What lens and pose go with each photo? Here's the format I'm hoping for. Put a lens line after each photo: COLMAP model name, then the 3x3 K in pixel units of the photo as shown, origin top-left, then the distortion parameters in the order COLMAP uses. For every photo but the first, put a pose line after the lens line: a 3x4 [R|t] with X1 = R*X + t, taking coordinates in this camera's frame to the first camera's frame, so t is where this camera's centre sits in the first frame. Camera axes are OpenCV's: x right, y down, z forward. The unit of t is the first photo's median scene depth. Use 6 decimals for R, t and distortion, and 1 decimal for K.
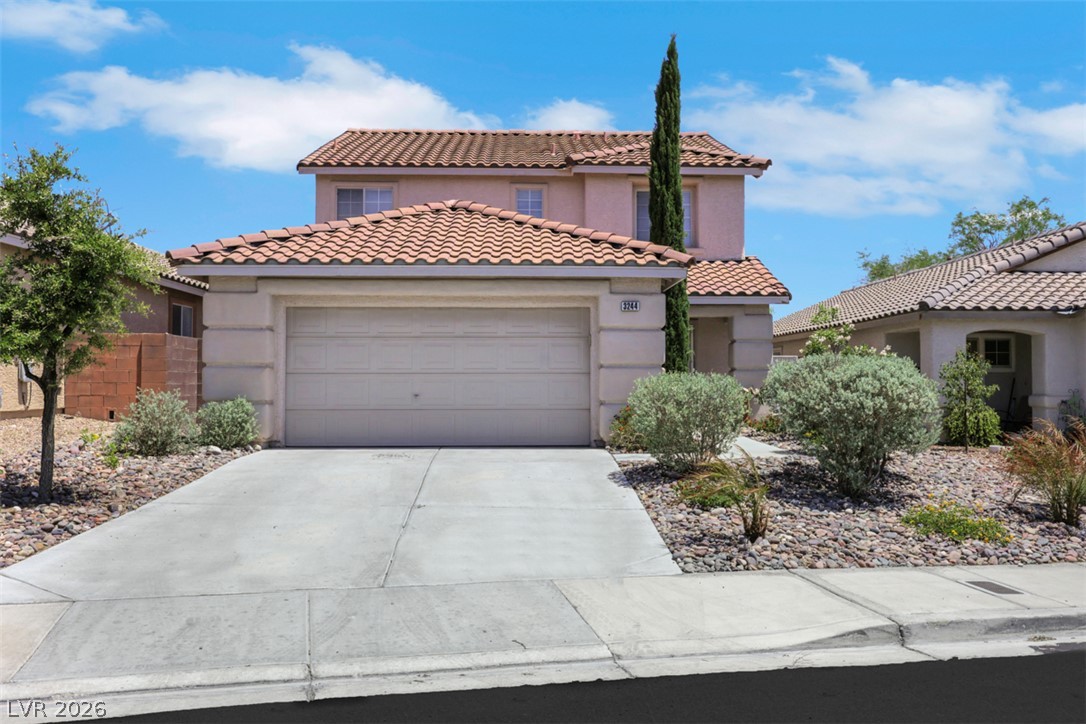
lens RADIAL K [[876.3, 0, 543.0], [0, 876.3, 362.0], [0, 0, 1]] dist [-0.004665, 0.000944]
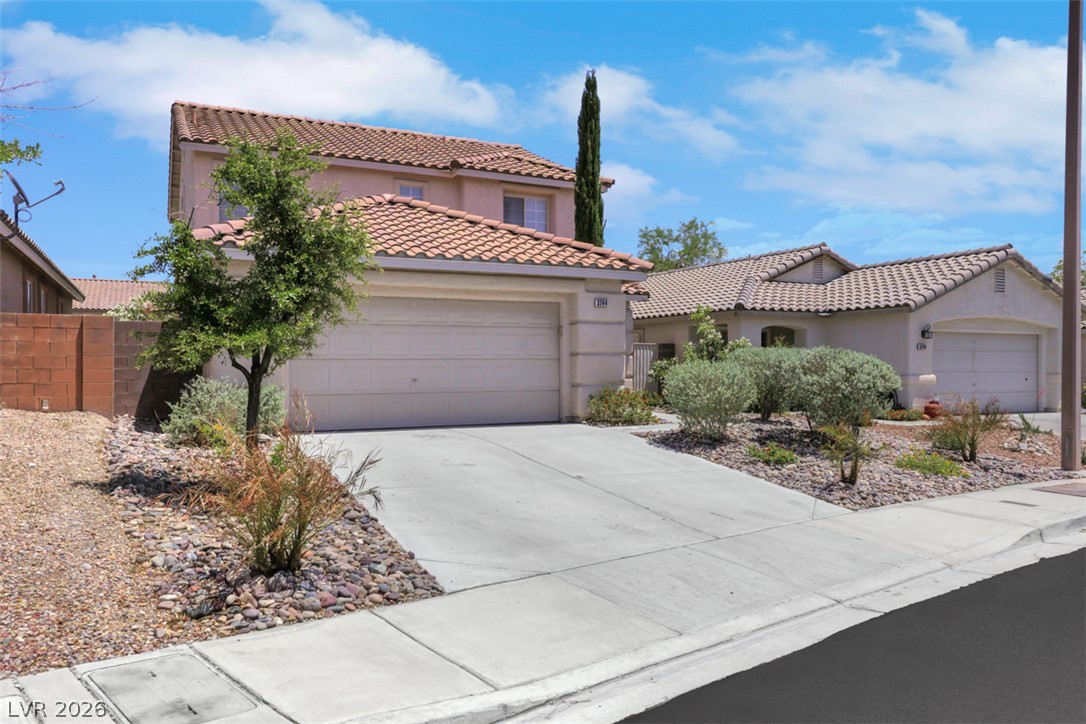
lens RADIAL K [[804.0, 0, 544.0], [0, 804.0, 379.0], [0, 0, 1]] dist [0.006882, -0.001244]
pose [[0.909571, -0.010320, 0.415421, -0.407419], [-0.007988, 0.999073, 0.042311, -0.005953], [-0.415472, -0.041803, 0.908645, 0.038533]]
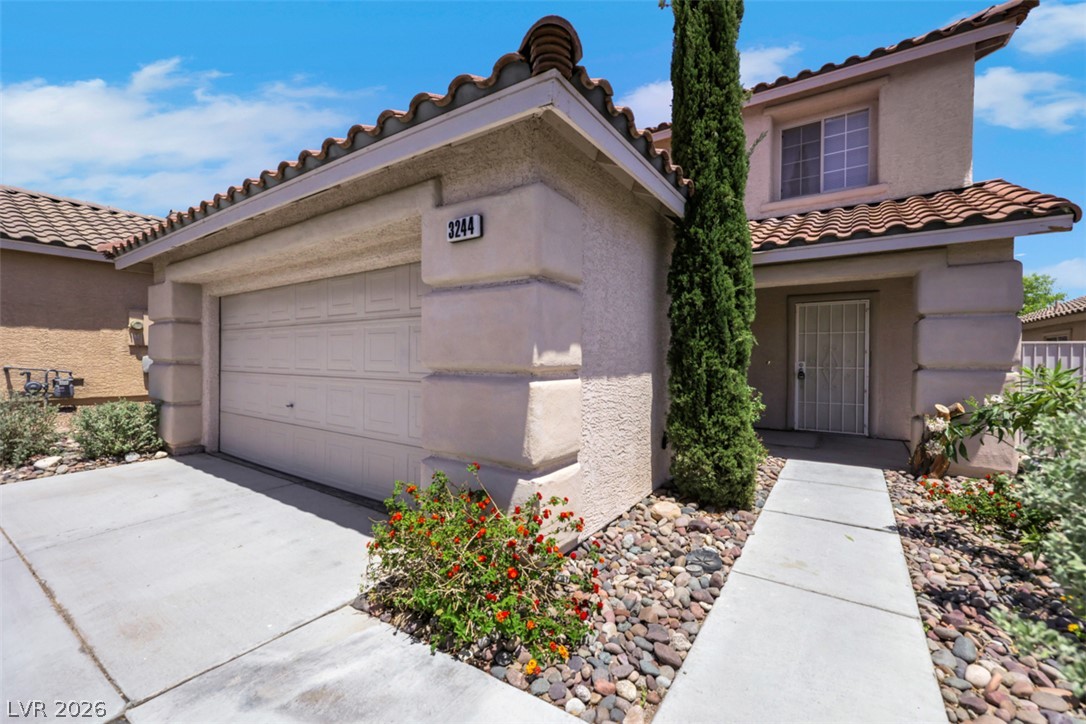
lens RADIAL K [[440.7, 0, 551.4], [0, 440.7, 360.1], [0, 0, 1]] dist [0.000160, 0.000236]
pose [[0.817100, 0.008028, -0.576440, 0.241821], [0.007938, 0.999652, 0.025175, -0.006951], [0.576441, -0.025147, 0.816752, 0.821612]]
